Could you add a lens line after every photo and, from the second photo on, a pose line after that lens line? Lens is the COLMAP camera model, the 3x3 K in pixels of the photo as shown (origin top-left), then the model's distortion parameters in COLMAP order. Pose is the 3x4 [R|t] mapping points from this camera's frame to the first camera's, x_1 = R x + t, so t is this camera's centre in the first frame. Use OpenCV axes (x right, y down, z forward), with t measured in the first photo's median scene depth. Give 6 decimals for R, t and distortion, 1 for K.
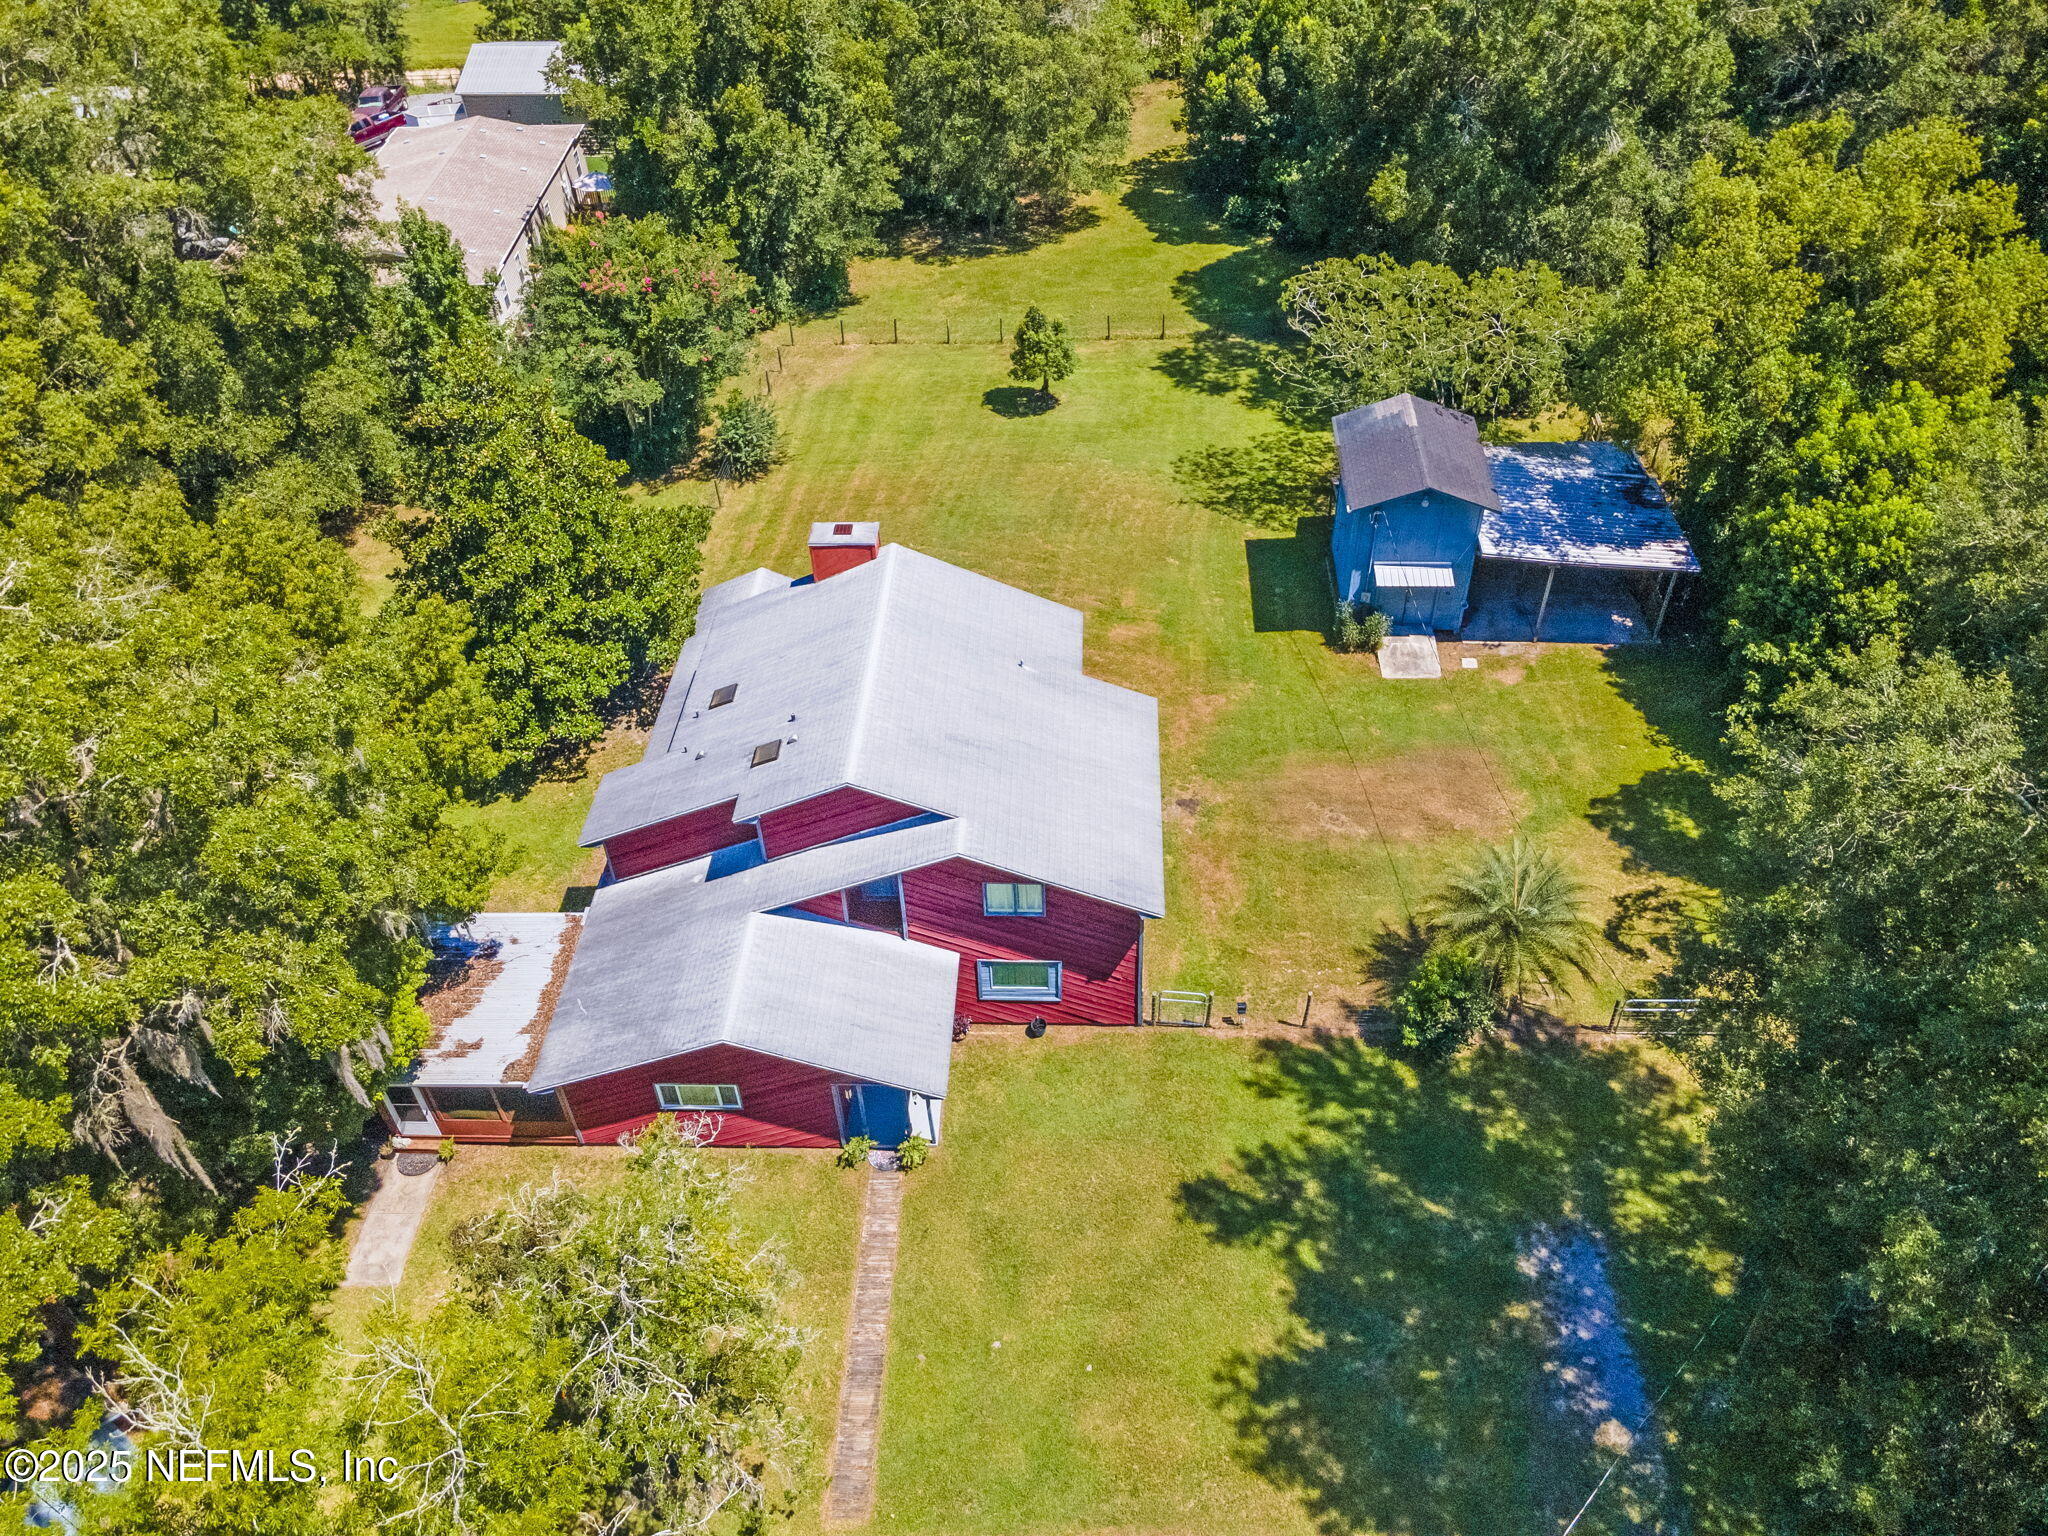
lens RADIAL K [[1537.6, 0, 1025.7], [0, 1537.6, 757.8], [0, 0, 1]] dist [0.072995, 0.005196]
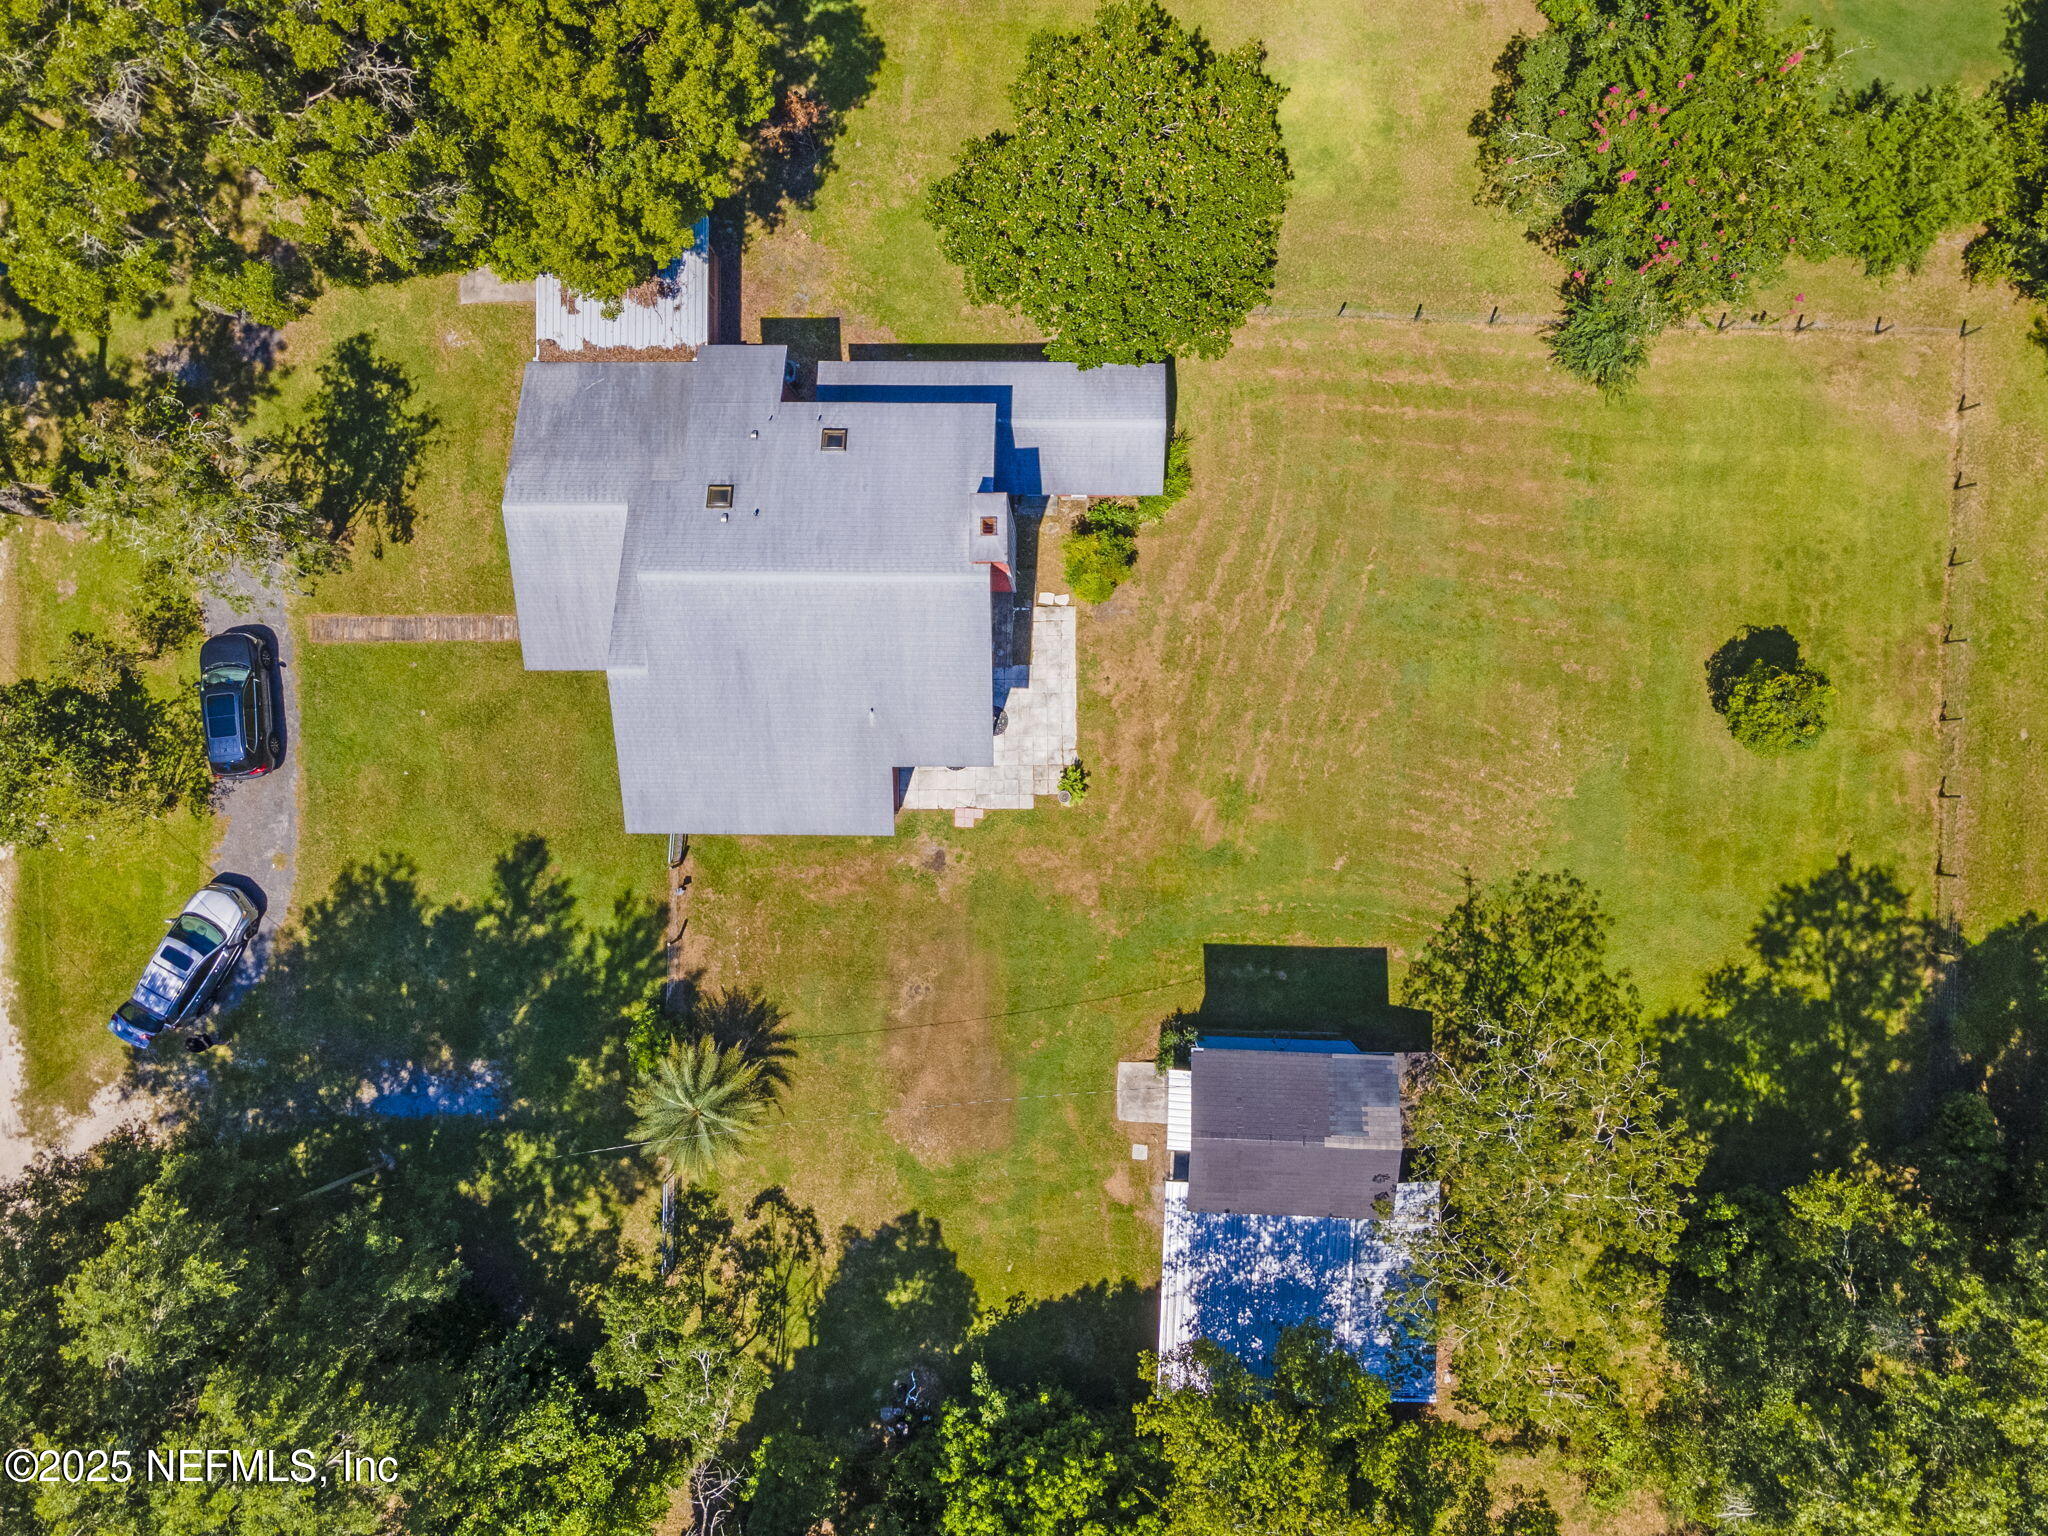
lens RADIAL K [[1537.6, 0, 1025.7], [0, 1537.6, 757.8], [0, 0, 1]] dist [0.072995, 0.005196]
pose [[0.035539, 0.998973, 0.028104, 0.001406], [-0.626747, 0.000375, 0.779222, -0.629336], [0.778412, -0.045307, 0.626117, 0.262633]]
